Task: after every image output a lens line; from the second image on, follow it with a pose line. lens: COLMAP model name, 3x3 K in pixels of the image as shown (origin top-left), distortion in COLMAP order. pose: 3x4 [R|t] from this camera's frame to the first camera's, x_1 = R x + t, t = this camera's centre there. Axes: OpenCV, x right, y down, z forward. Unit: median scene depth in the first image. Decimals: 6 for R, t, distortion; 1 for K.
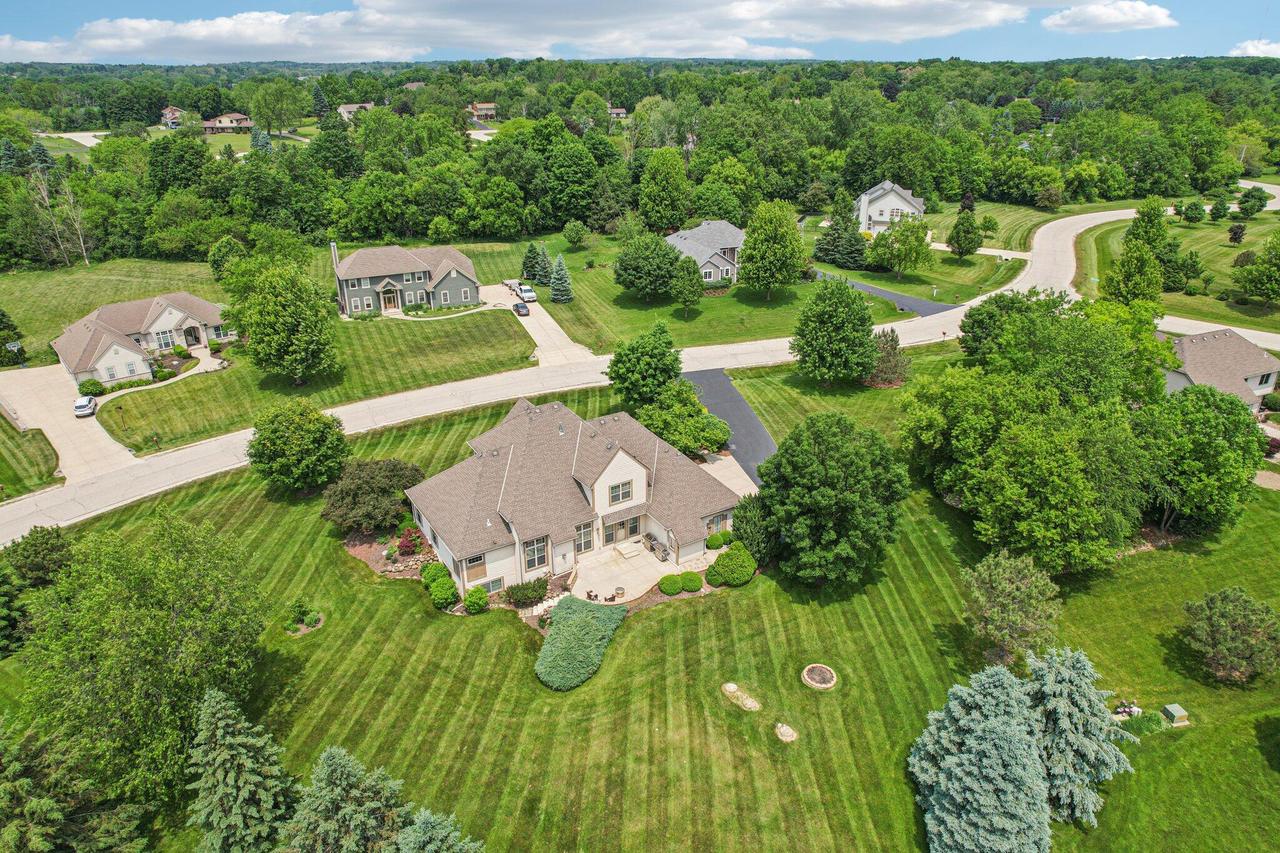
lens RADIAL K [[814.7, 0, 638.3], [0, 814.7, 428.1], [0, 0, 1]] dist [-0.059080, 0.045311]
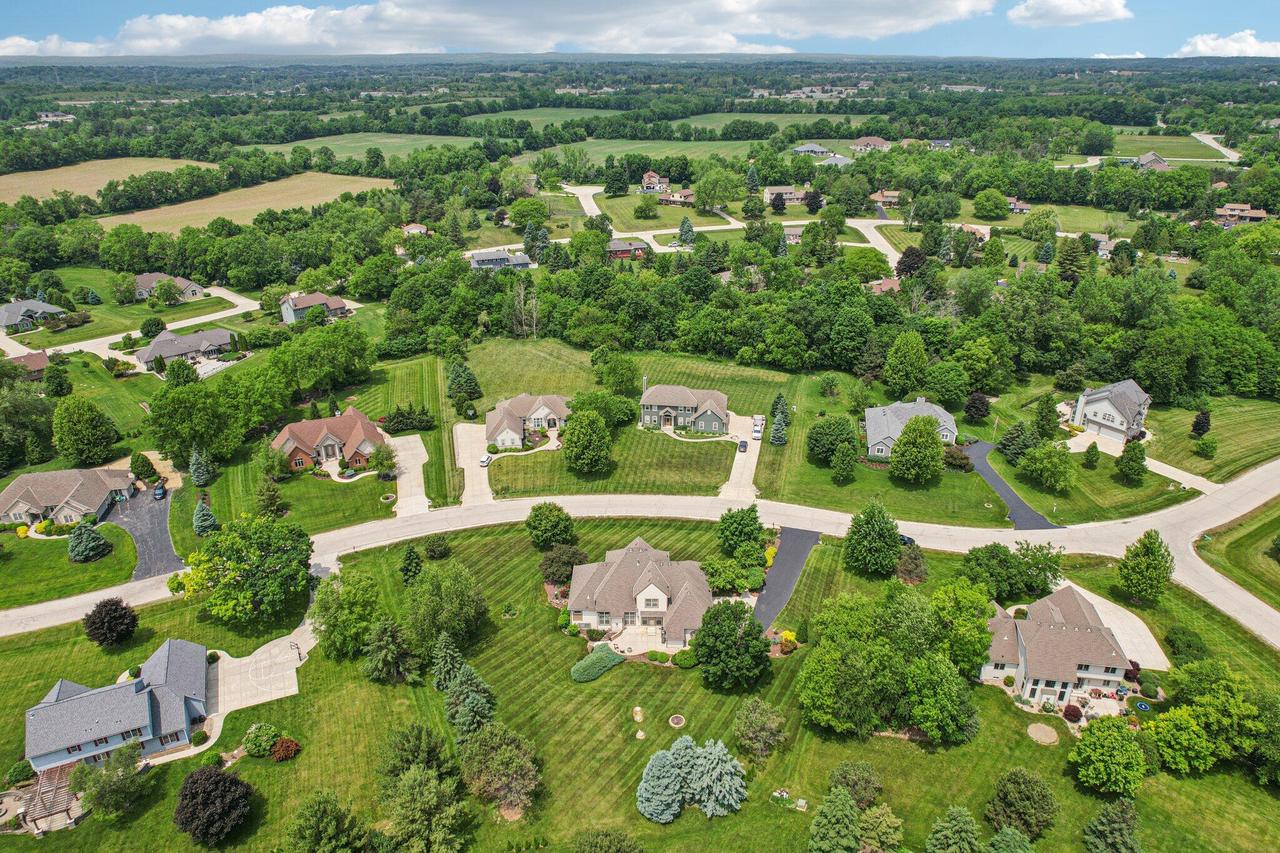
lens RADIAL K [[814.7, 0, 638.4], [0, 814.7, 431.7], [0, 0, 1]] dist [-0.059080, 0.045311]
pose [[0.841831, 0.227199, -0.489593, 0.481227], [-0.223391, 0.972414, 0.067145, -0.264344], [0.491342, 0.052846, 0.869362, -0.449839]]
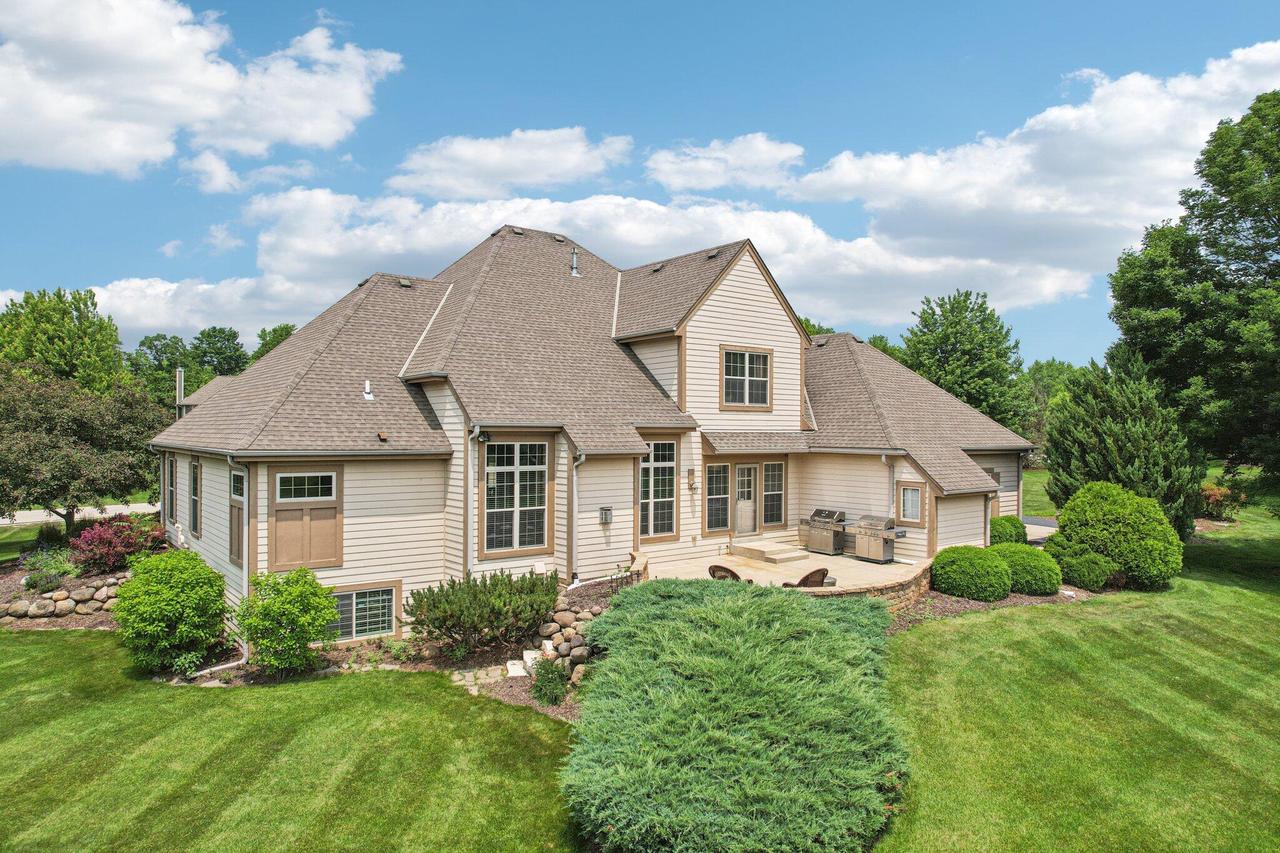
lens RADIAL K [[814.7, 0, 635.4], [0, 814.7, 434.1], [0, 0, 1]] dist [-0.059080, 0.045311]
pose [[0.994393, 0.006413, 0.105551, -0.063119], [0.037933, 0.910094, -0.412662, 0.144322], [-0.098708, 0.414353, 0.904748, 0.393285]]
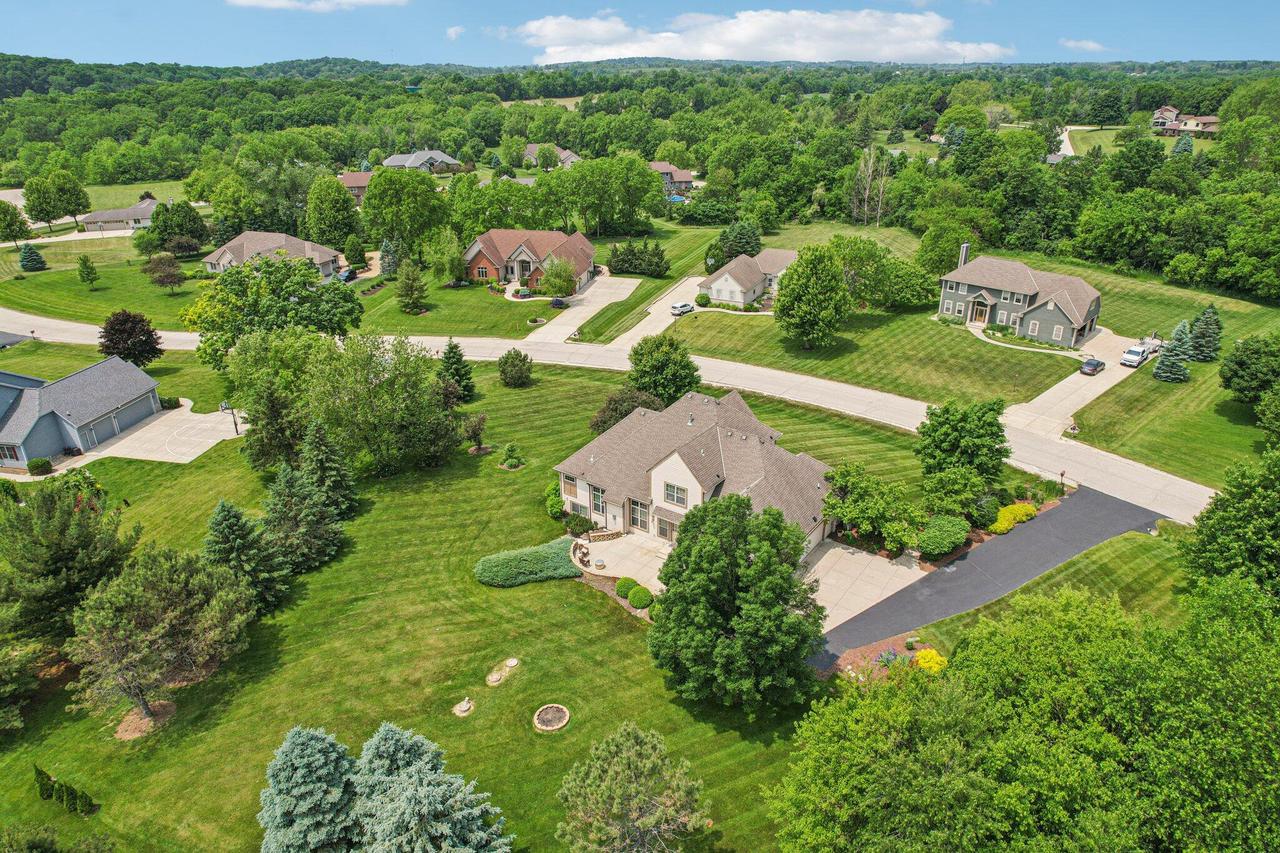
lens RADIAL K [[814.7, 0, 639.1], [0, 814.7, 427.3], [0, 0, 1]] dist [-0.059080, 0.045311]
pose [[0.388932, 0.384596, -0.837149, 0.440915], [-0.382598, 0.894055, 0.232988, -0.121361], [0.838064, 0.229675, 0.494872, 0.258026]]
